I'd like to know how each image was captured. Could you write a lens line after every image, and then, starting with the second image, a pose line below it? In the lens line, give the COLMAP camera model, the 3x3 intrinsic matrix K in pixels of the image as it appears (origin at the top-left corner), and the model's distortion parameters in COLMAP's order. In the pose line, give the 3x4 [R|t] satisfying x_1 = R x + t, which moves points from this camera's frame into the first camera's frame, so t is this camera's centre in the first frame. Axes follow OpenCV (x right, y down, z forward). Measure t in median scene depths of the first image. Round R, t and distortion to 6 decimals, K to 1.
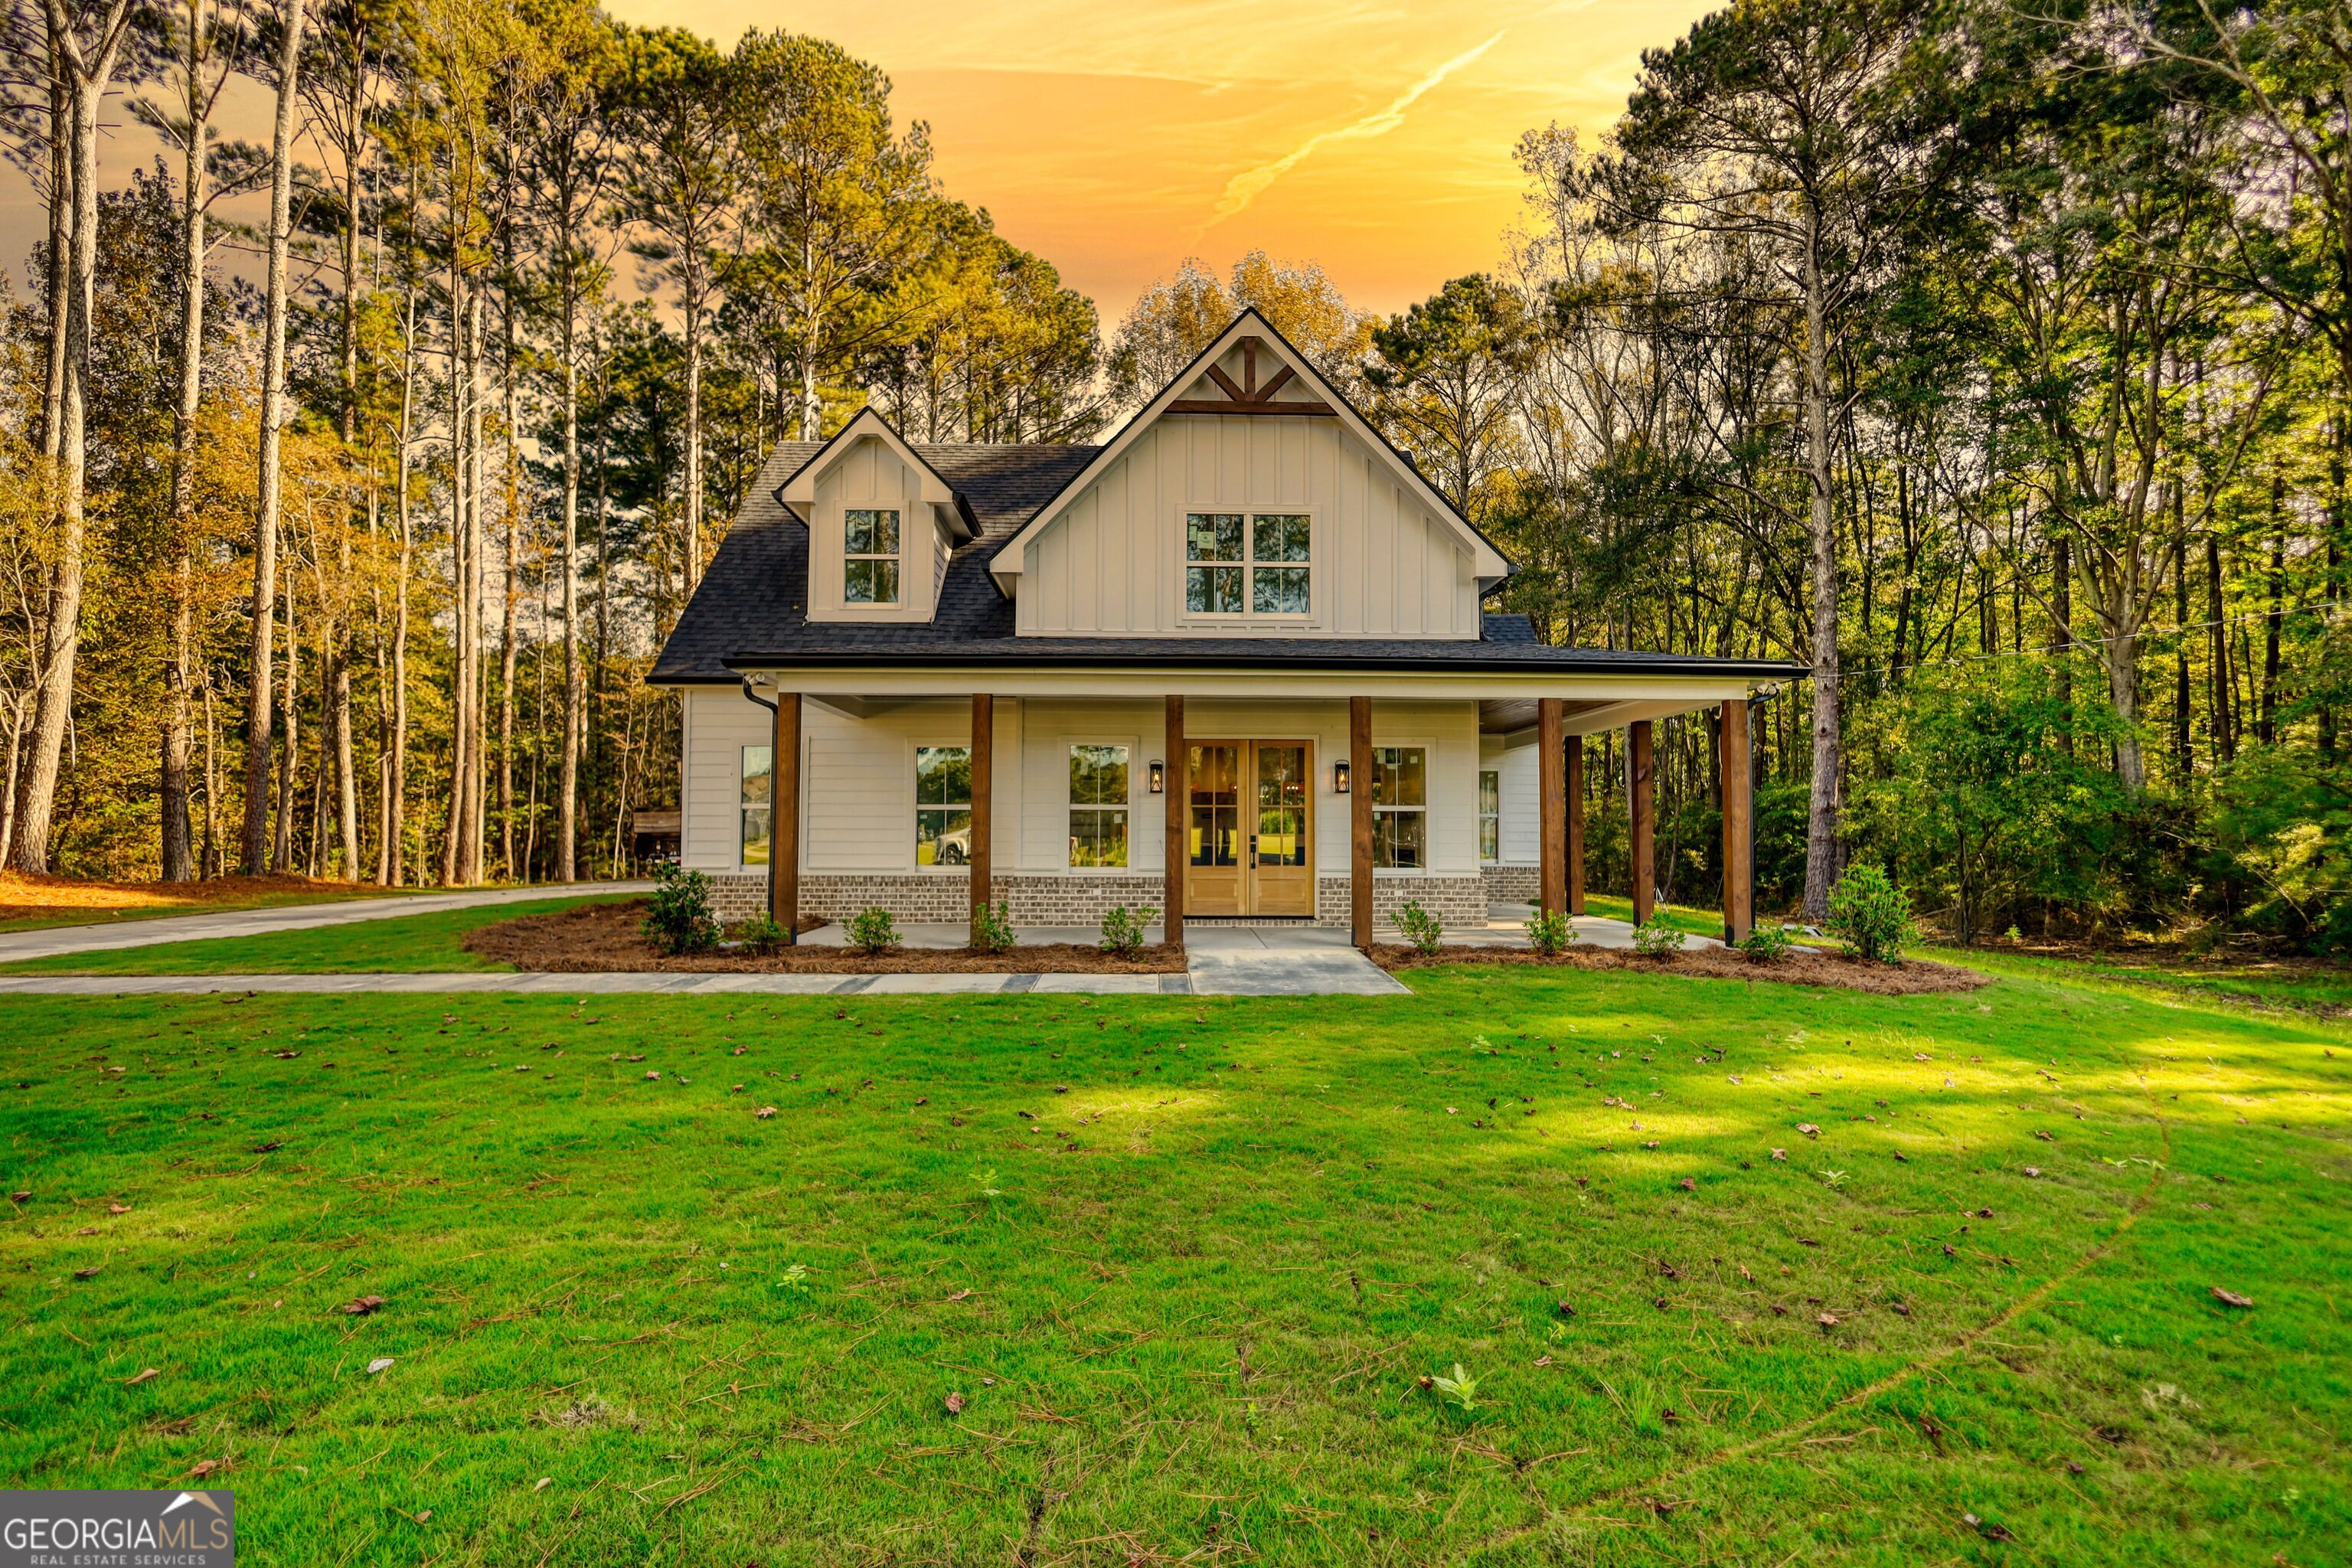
lens RADIAL K [[1087.9, 0, 1176.0], [0, 1087.9, 784.0], [0, 0, 1]] dist [0.000263, -0.000307]
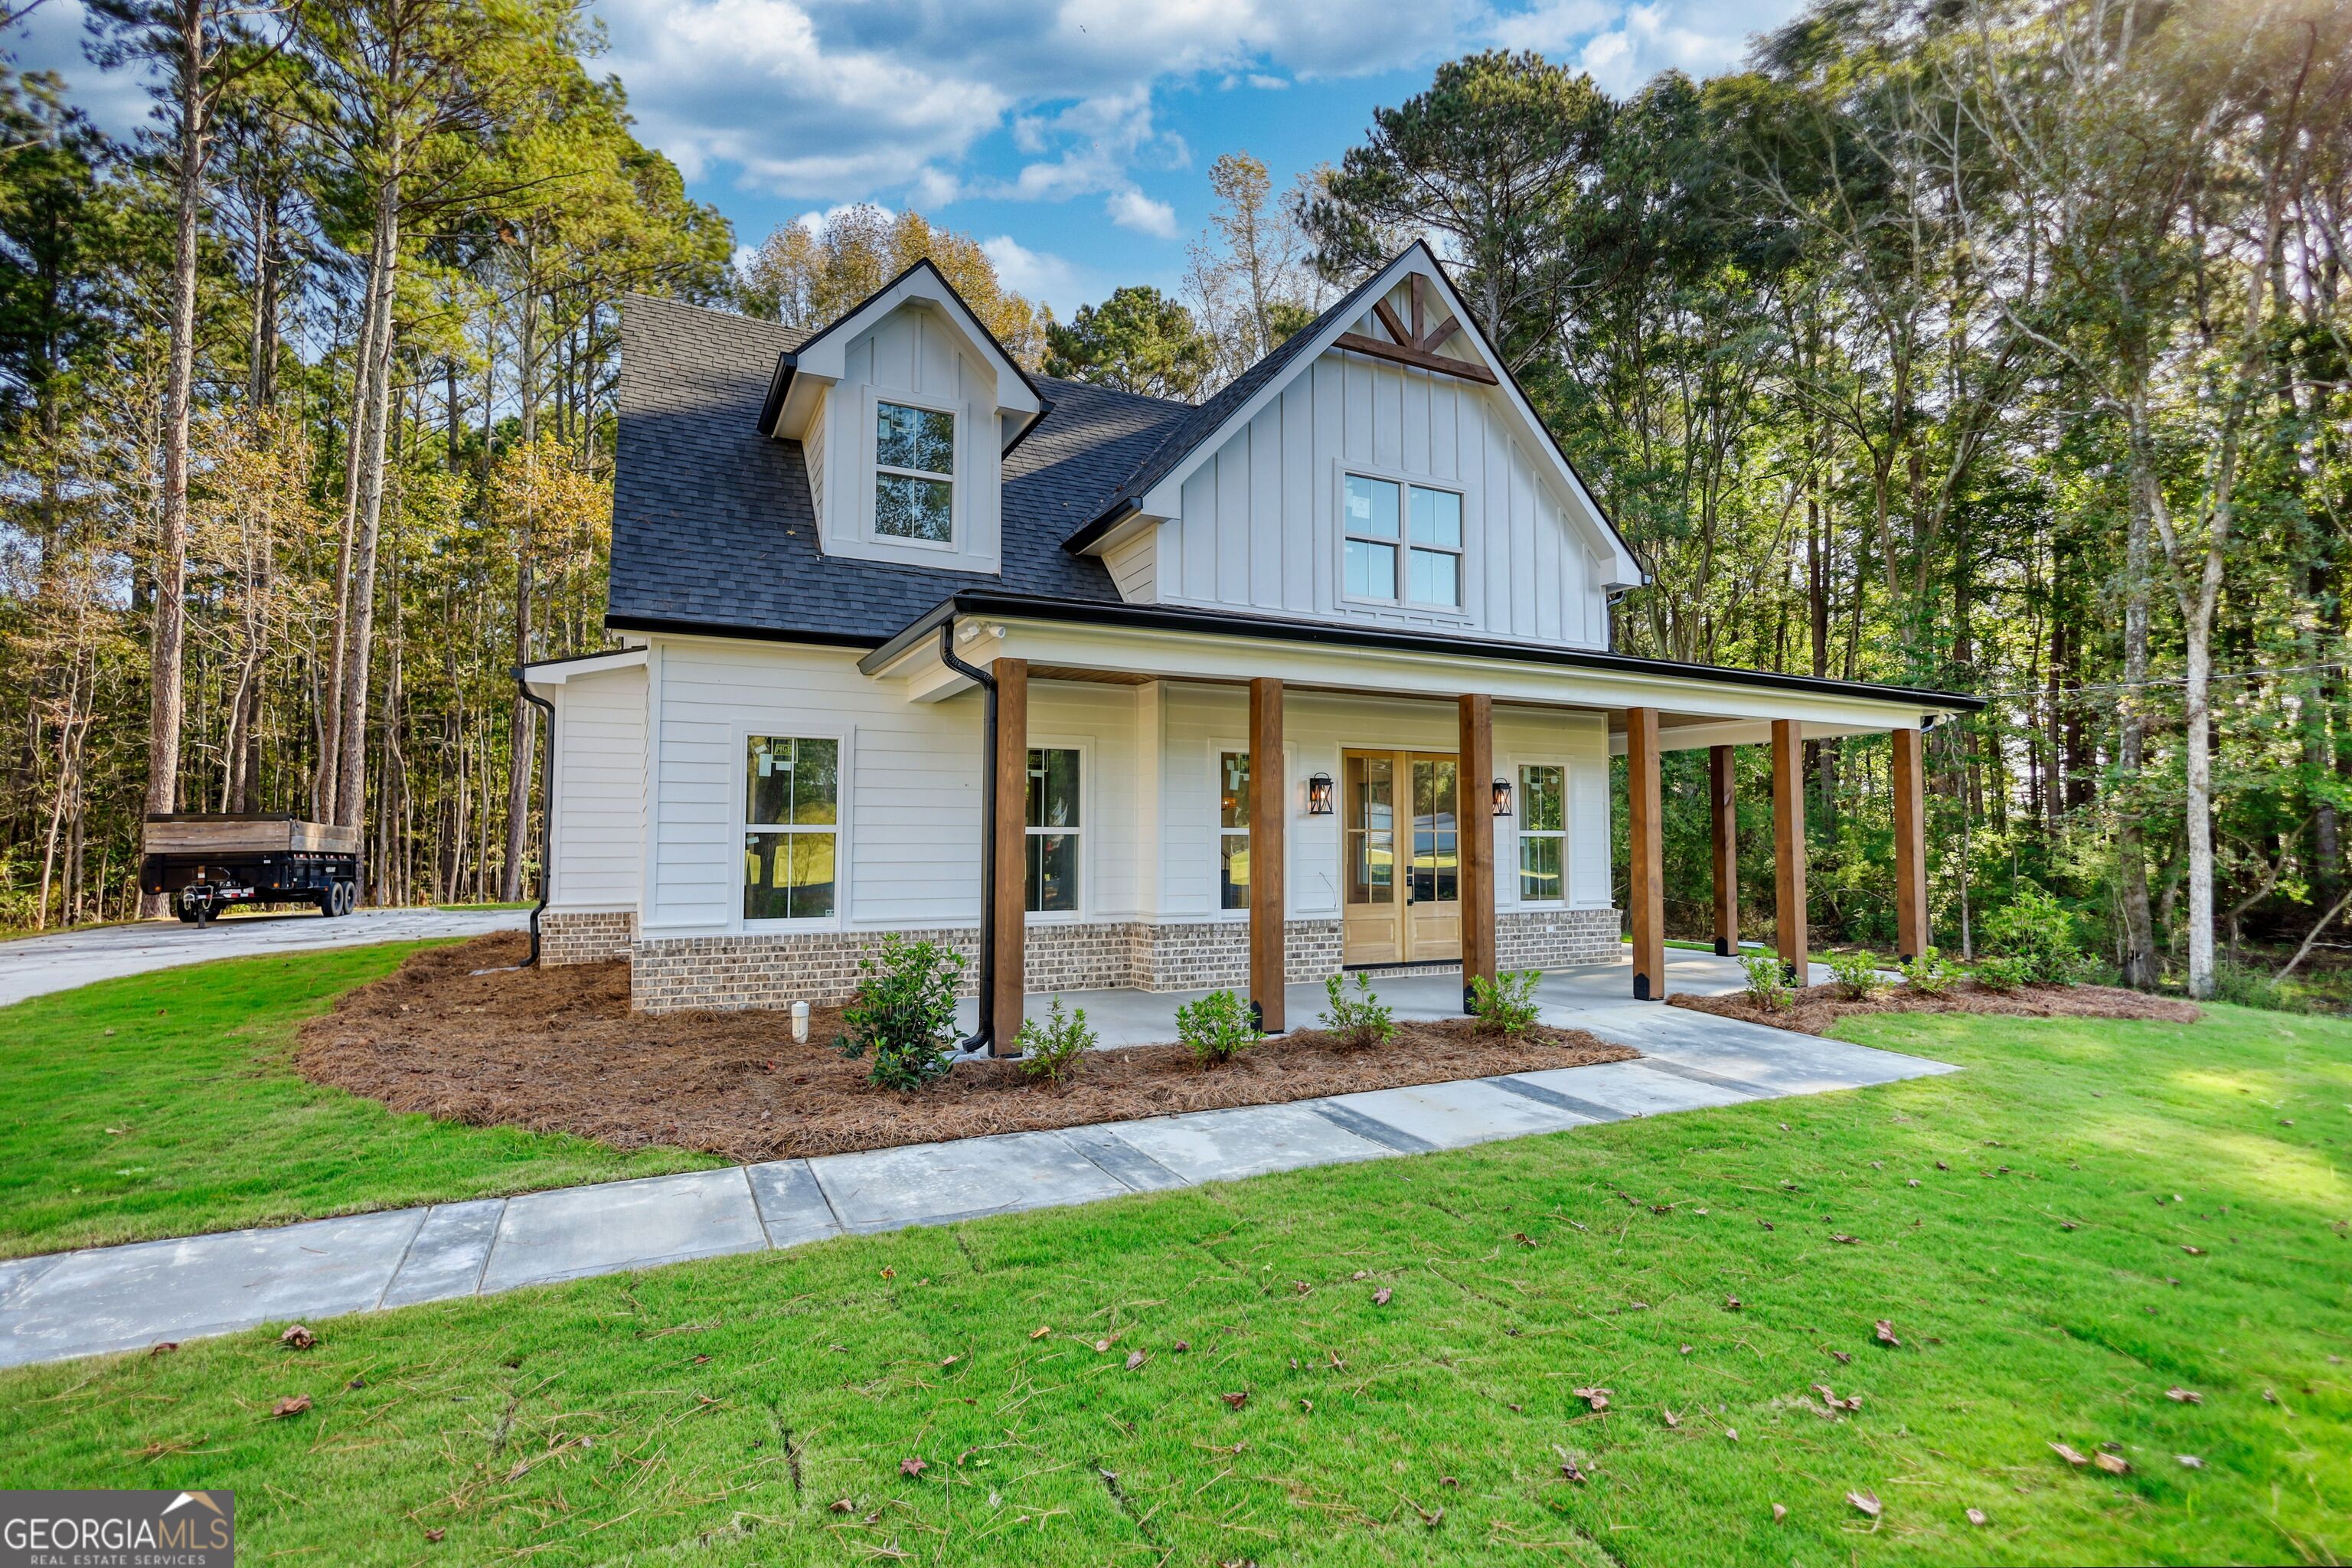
lens RADIAL K [[1078.4, 0, 1176.0], [0, 1078.4, 784.0], [0, 0, 1]] dist [-0.005672, -0.000322]
pose [[0.912254, 0.020590, 0.409108, -0.415392], [-0.019991, 0.999784, -0.005740, -0.006965], [-0.409137, -0.002942, 0.912468, 0.300433]]
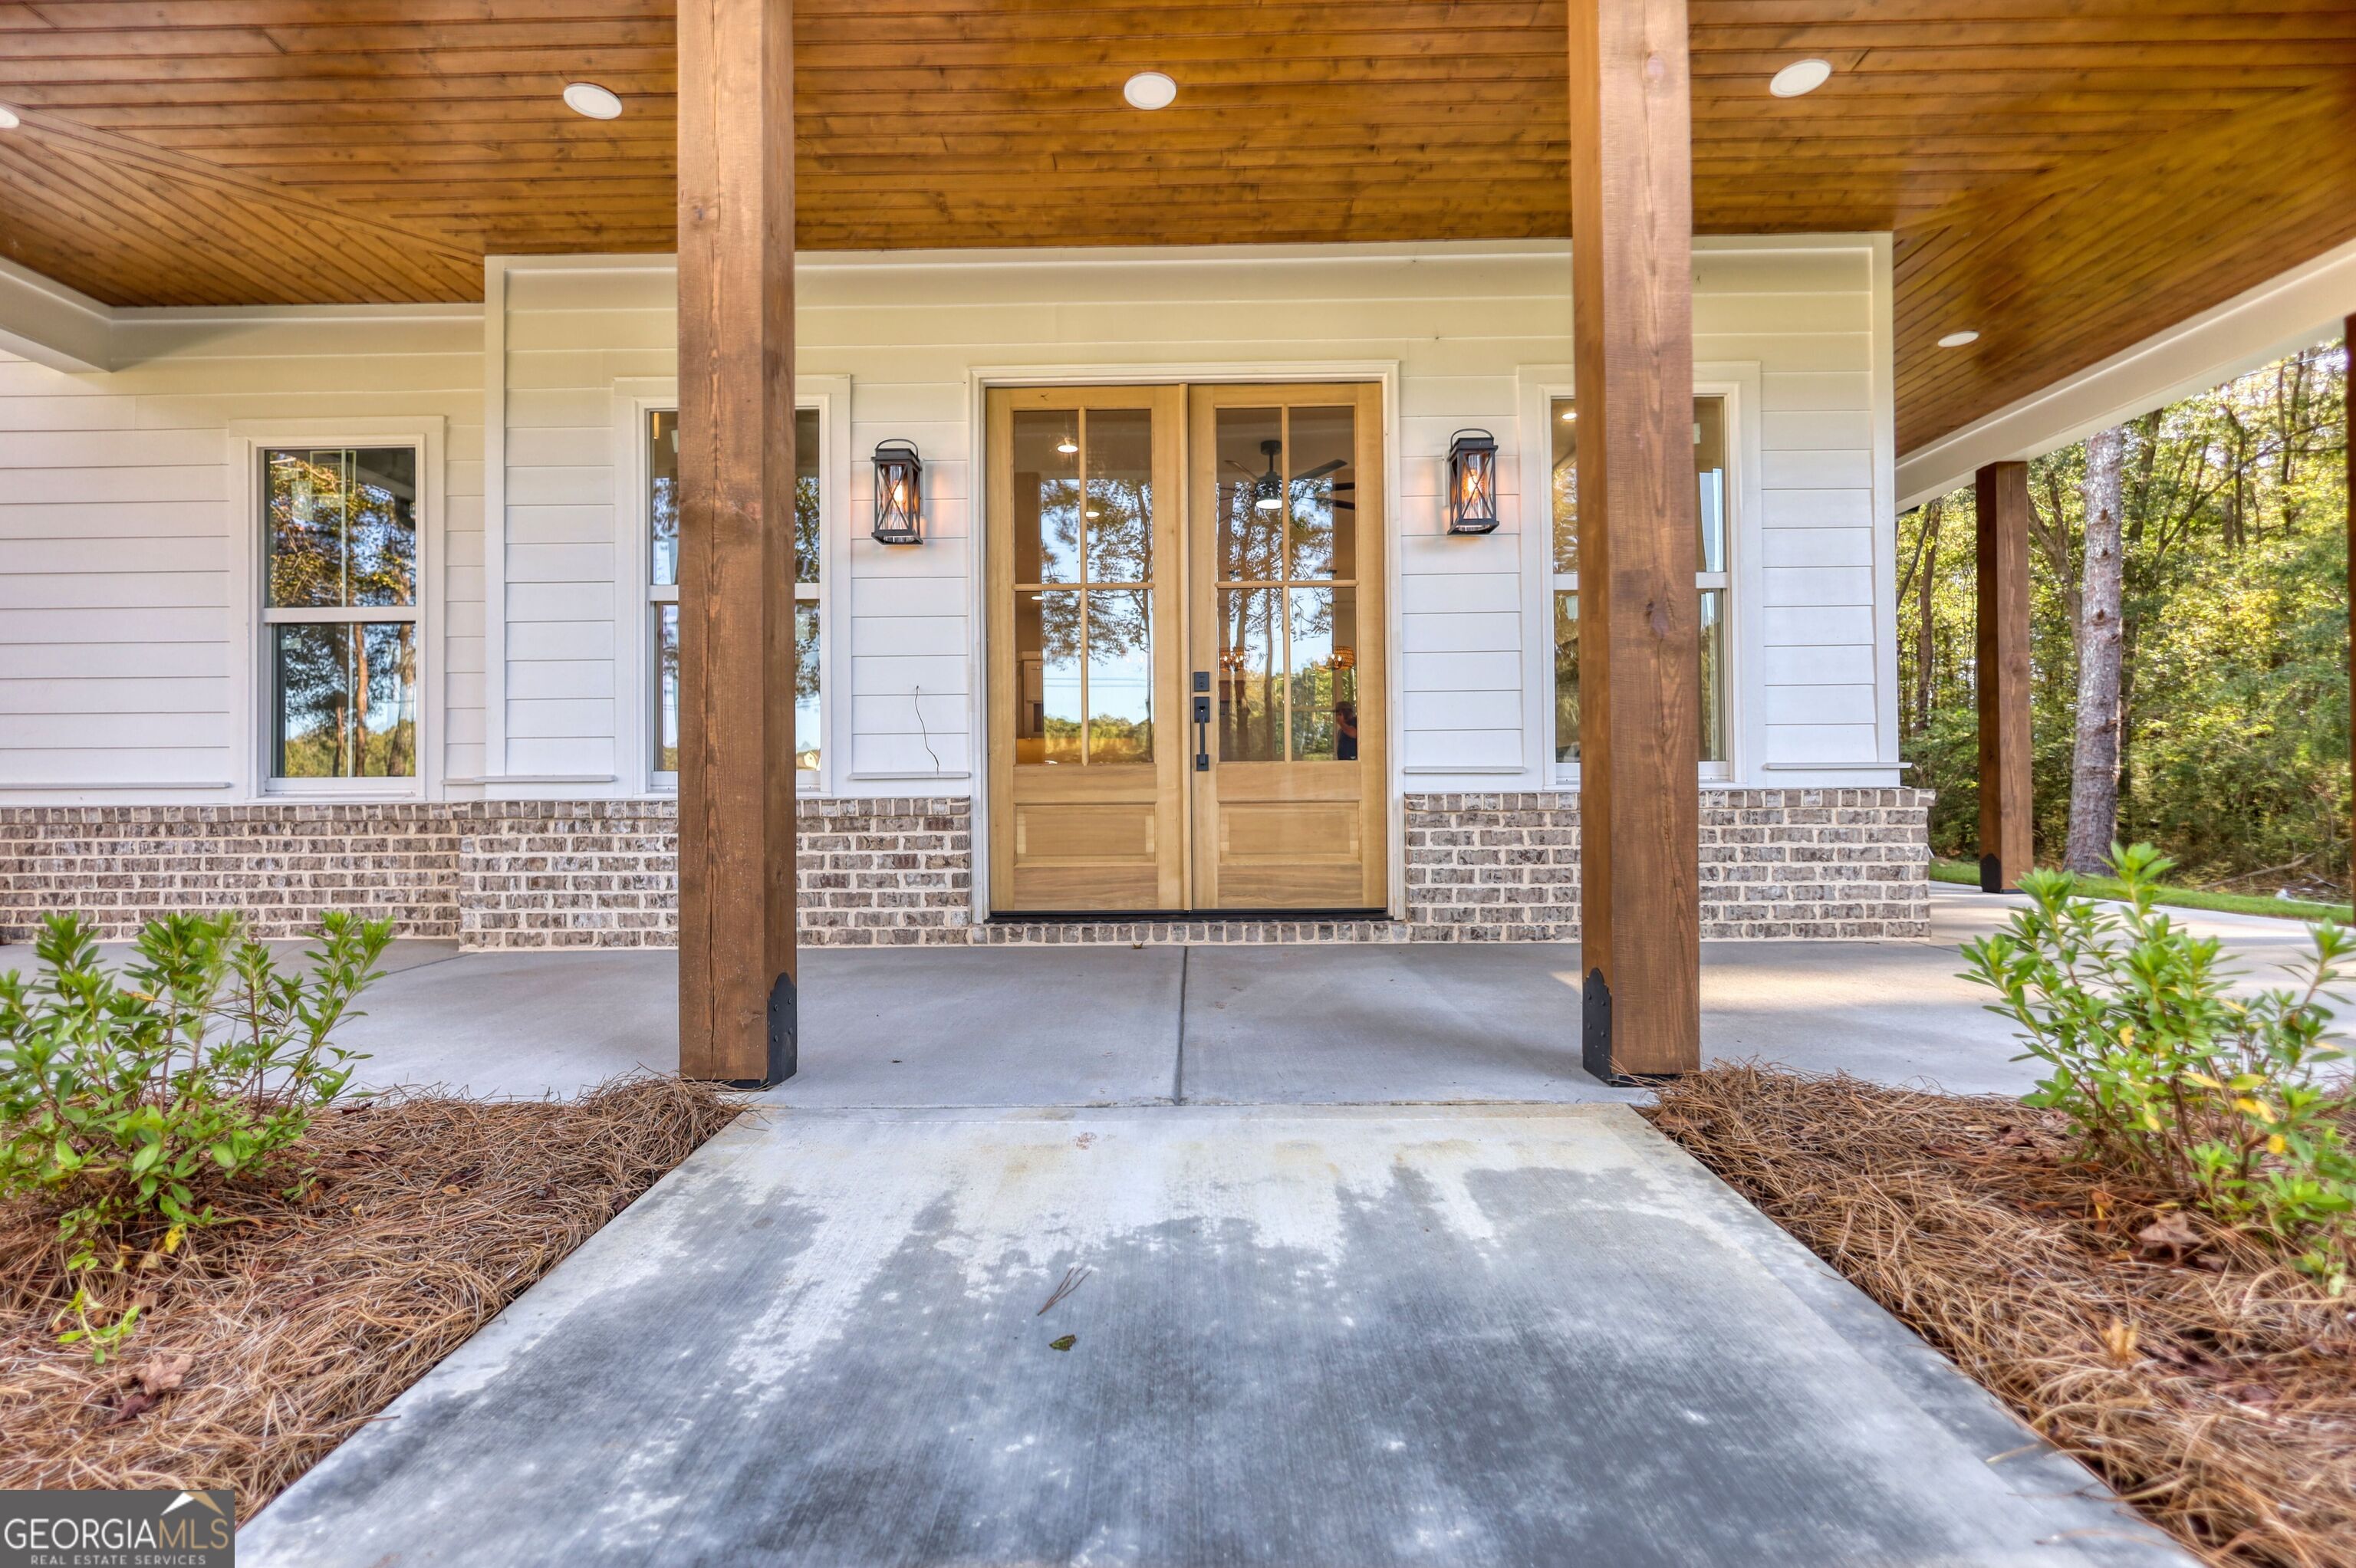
lens RADIAL K [[1089.6, 0, 1178.0], [0, 1089.6, 784.0], [0, 0, 1]] dist [0.000263, -0.000307]
pose [[0.998664, -0.014247, -0.049680, 0.076125], [0.015838, 0.999369, 0.031778, 0.067893], [0.049196, -0.032523, 0.998260, 0.632107]]
